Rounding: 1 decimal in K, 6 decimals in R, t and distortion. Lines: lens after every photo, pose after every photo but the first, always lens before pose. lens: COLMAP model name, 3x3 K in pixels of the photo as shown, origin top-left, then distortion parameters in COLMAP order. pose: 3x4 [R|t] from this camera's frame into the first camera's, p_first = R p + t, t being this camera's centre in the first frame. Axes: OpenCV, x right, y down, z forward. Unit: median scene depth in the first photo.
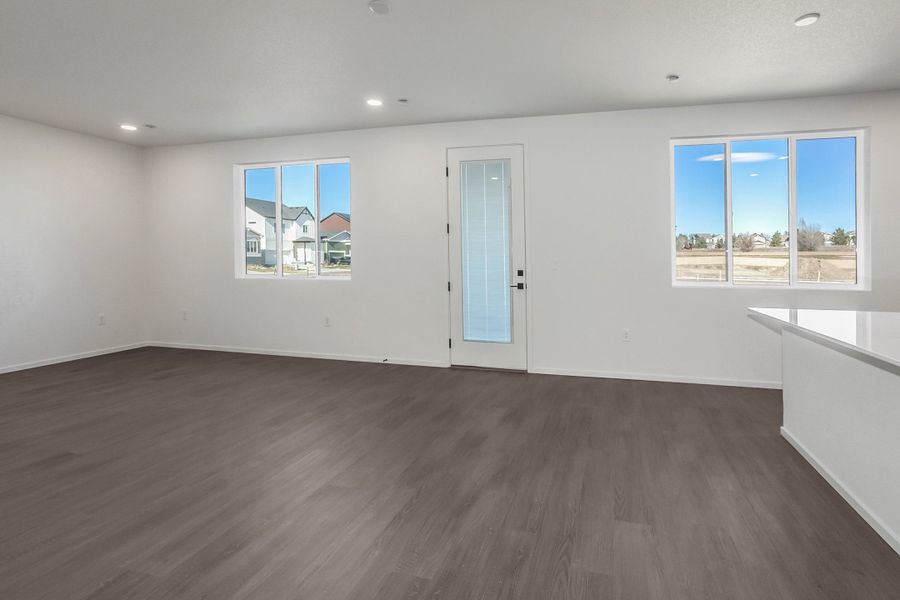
lens RADIAL K [[467.3, 0, 453.9], [0, 467.3, 268.7], [0, 0, 1]] dist [-0.000241, 0.002783]
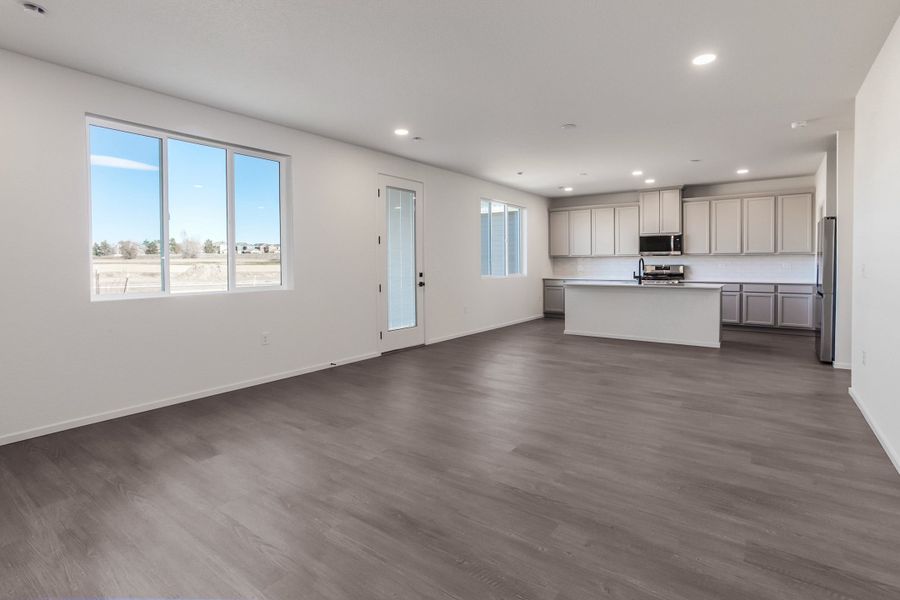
lens RADIAL K [[467.3, 0, 432.9], [0, 467.3, 279.0], [0, 0, 1]] dist [-0.000241, 0.002783]
pose [[0.358605, -0.039571, 0.932650, -1.036523], [0.033487, 0.999003, 0.029510, -0.016227], [-0.932888, 0.020650, 0.359573, 0.417532]]
